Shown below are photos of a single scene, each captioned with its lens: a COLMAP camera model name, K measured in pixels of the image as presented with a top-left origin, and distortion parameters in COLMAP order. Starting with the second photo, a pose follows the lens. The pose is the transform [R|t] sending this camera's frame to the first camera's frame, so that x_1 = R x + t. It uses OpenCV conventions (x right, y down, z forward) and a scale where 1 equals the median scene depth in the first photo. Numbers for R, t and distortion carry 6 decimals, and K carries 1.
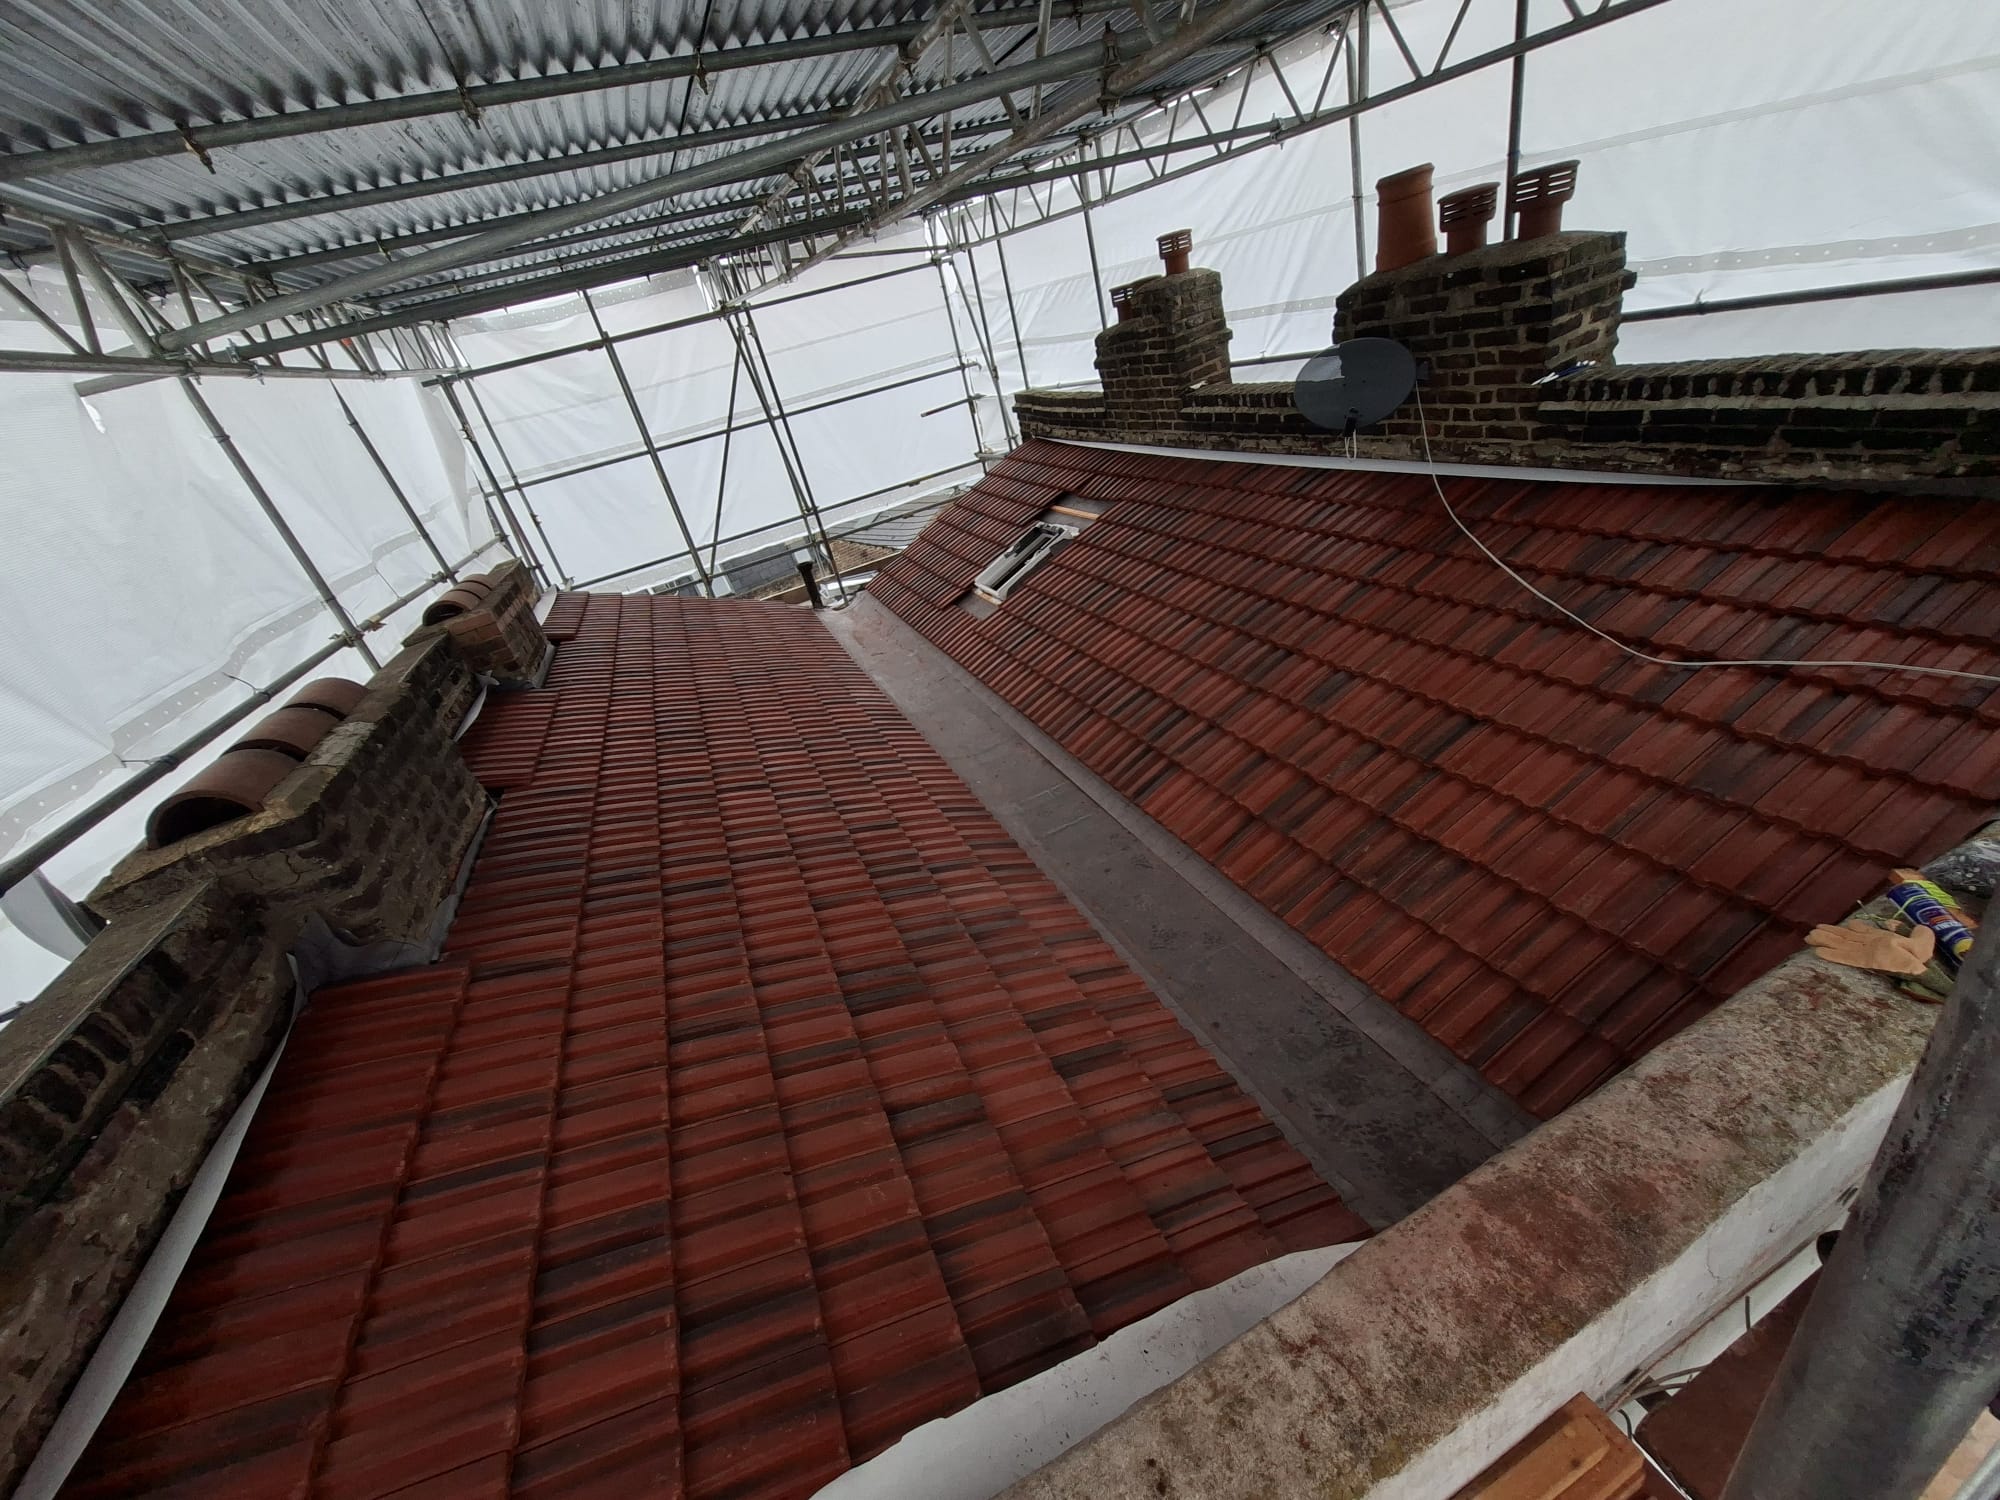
lens RADIAL K [[804.7, 0, 987.2], [0, 804.7, 755.9], [0, 0, 1]] dist [-0.003072, 0.000051]
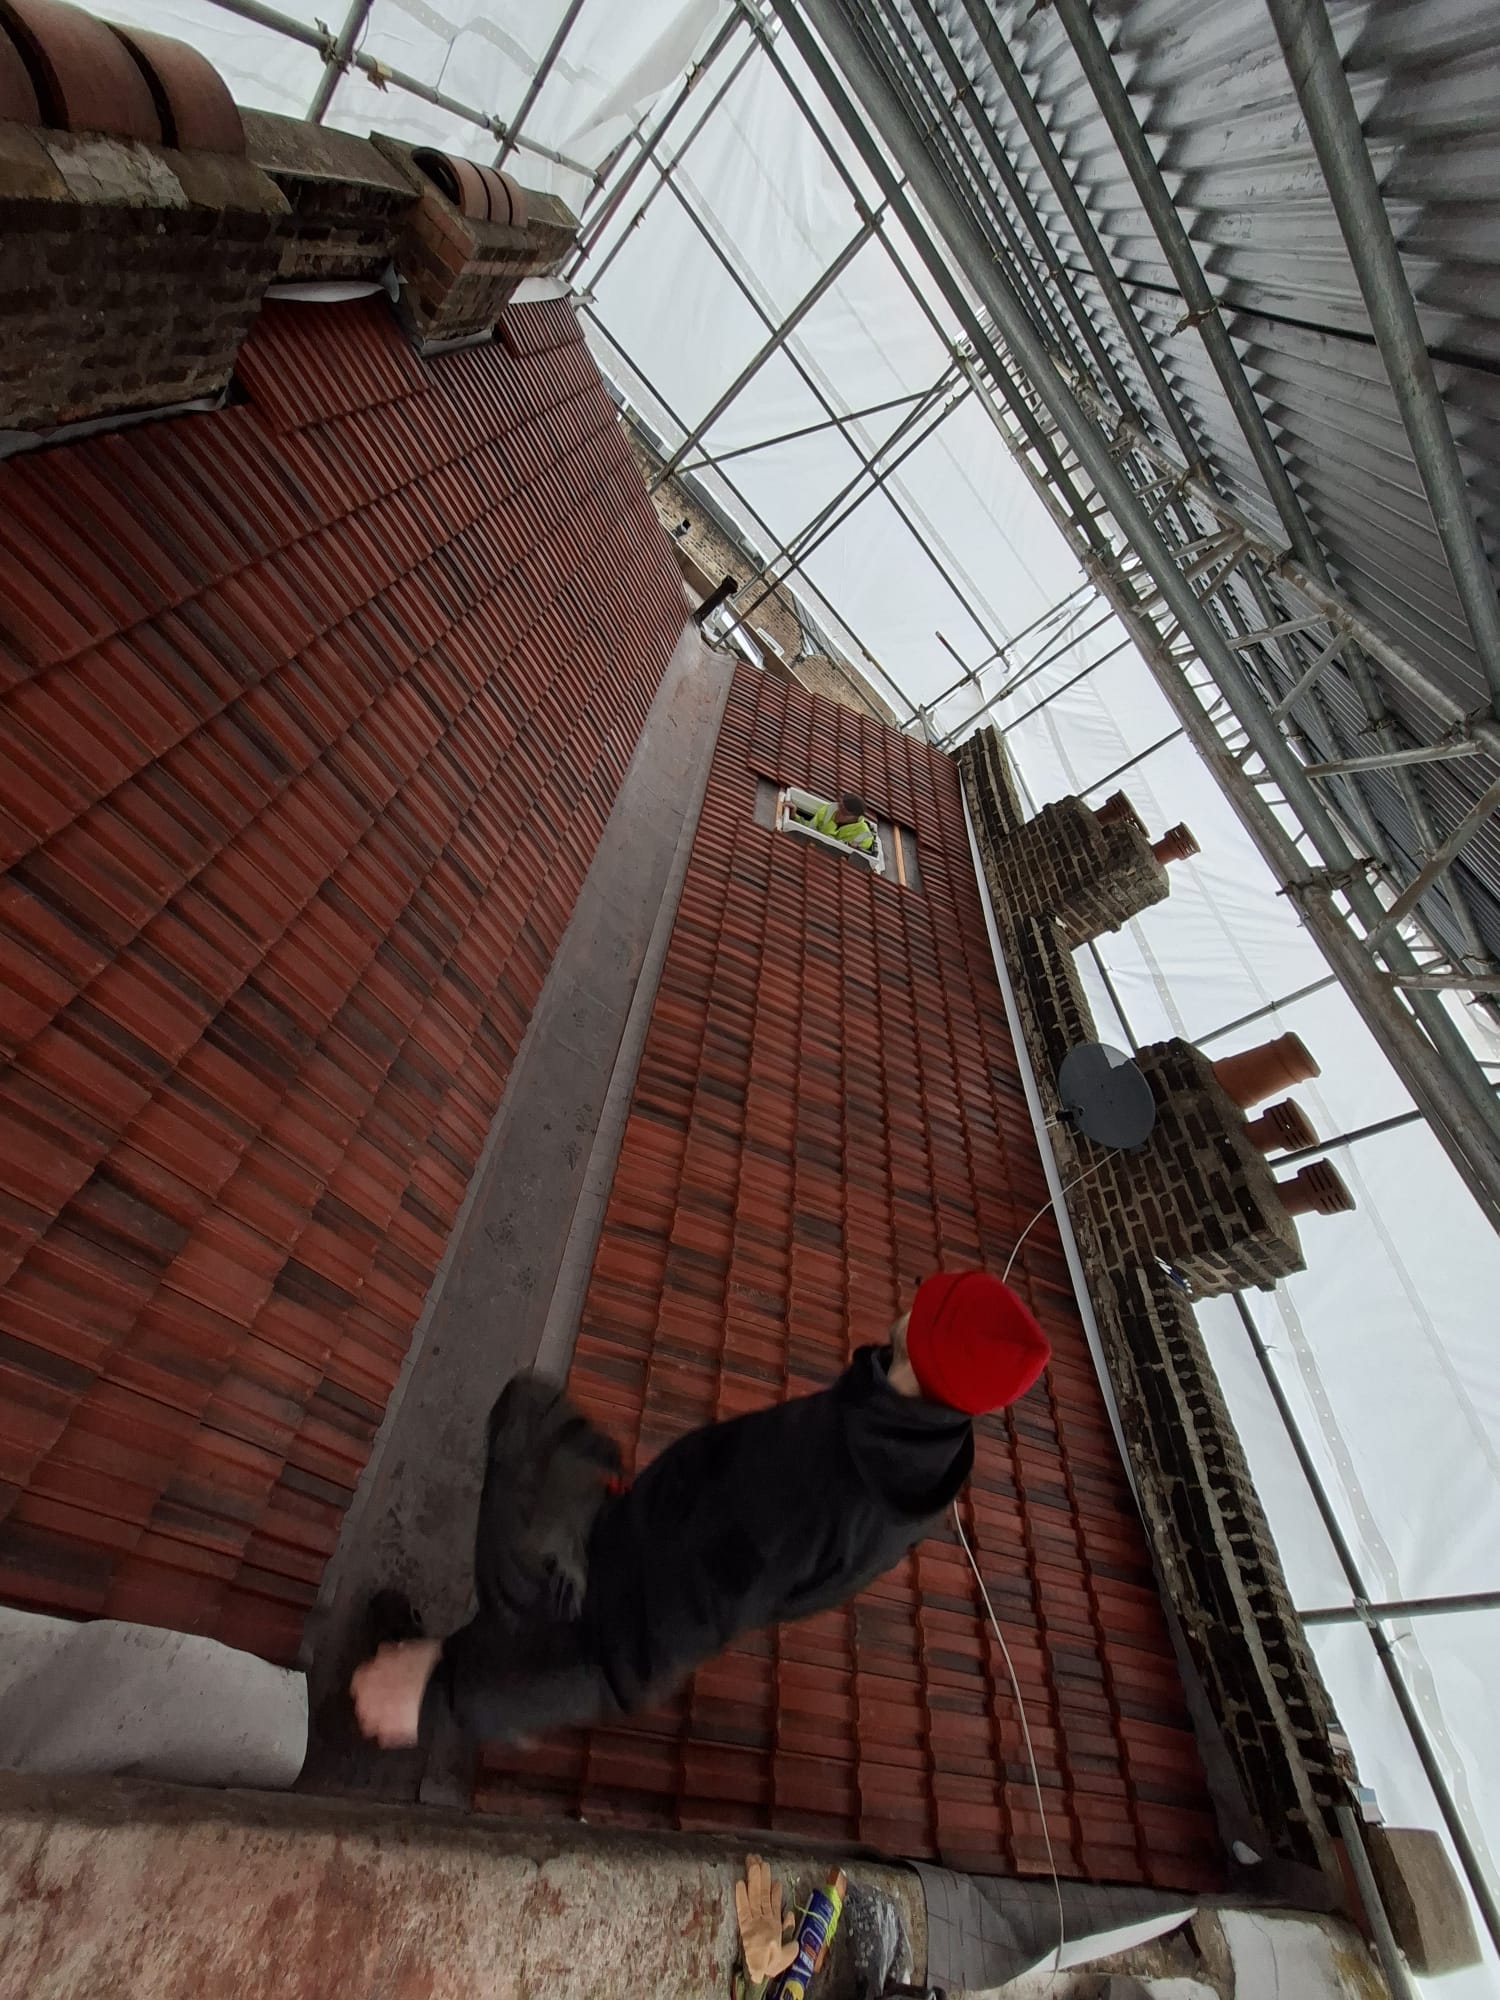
lens RADIAL K [[804.7, 0, 747.6], [0, 804.7, 995.9], [0, 0, 1]] dist [-0.003072, 0.000051]
pose [[0.424036, 0.868733, 0.255922, -0.124697], [-0.899167, 0.437583, 0.004438, -0.137494], [-0.108131, -0.231999, 0.966687, 0.114268]]
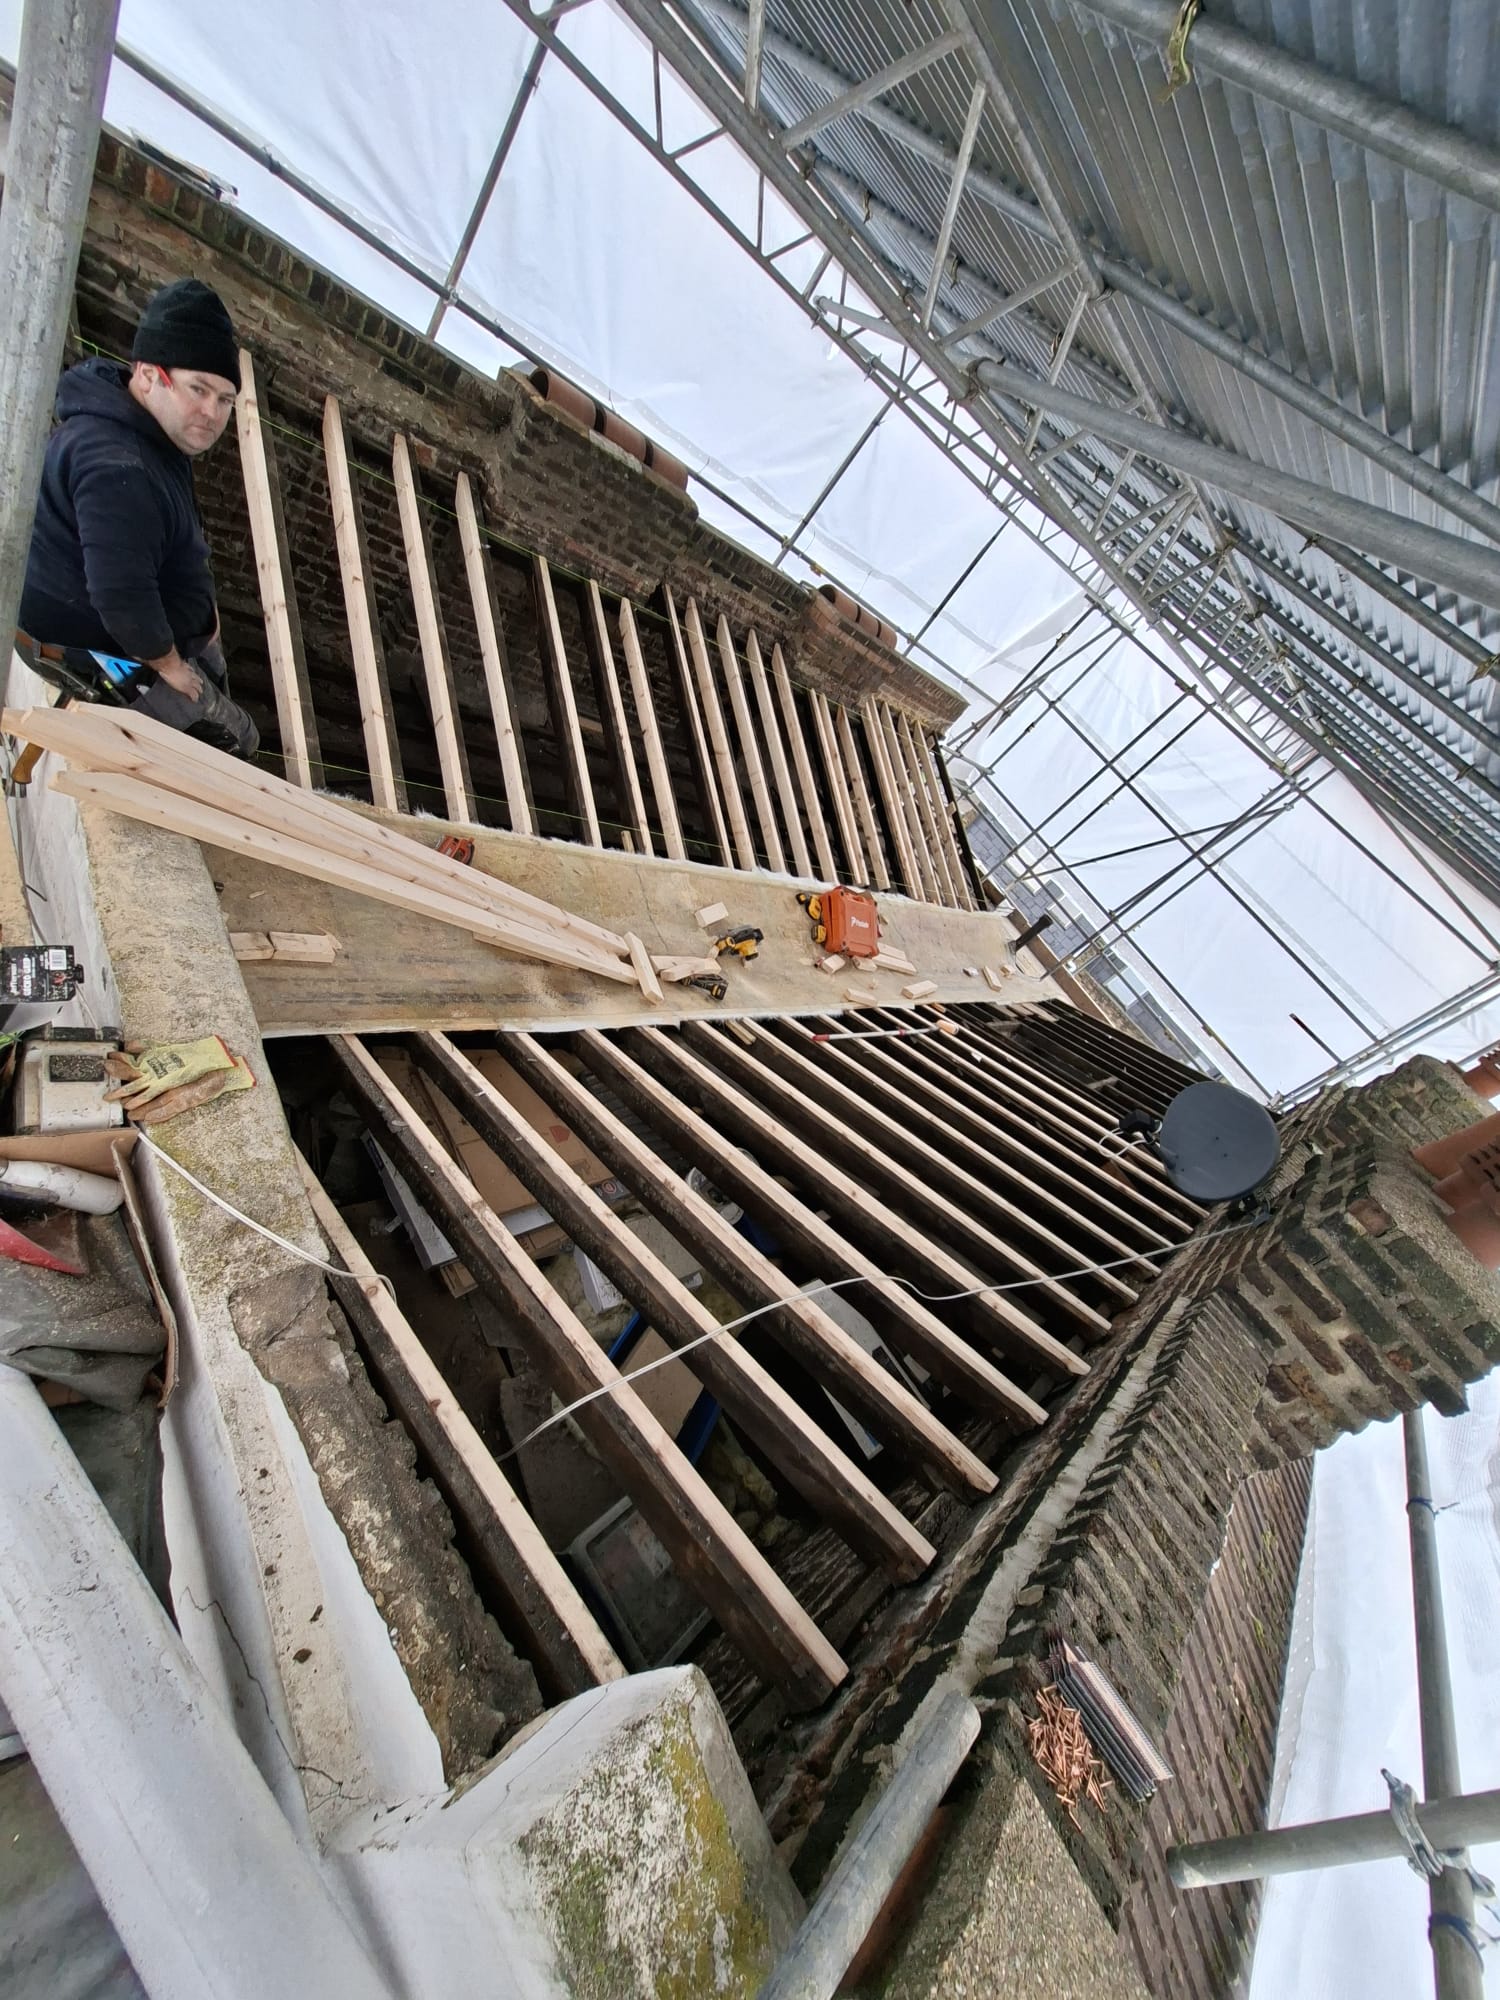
lens RADIAL K [[804.7, 0, 735.3], [0, 804.7, 994.8], [0, 0, 1]] dist [-0.003072, 0.000051]
pose [[0.051758, 0.849187, -0.525550, 0.846092], [-0.921070, 0.243969, 0.303496, -0.369863], [0.385943, 0.468360, 0.794788, 0.198344]]
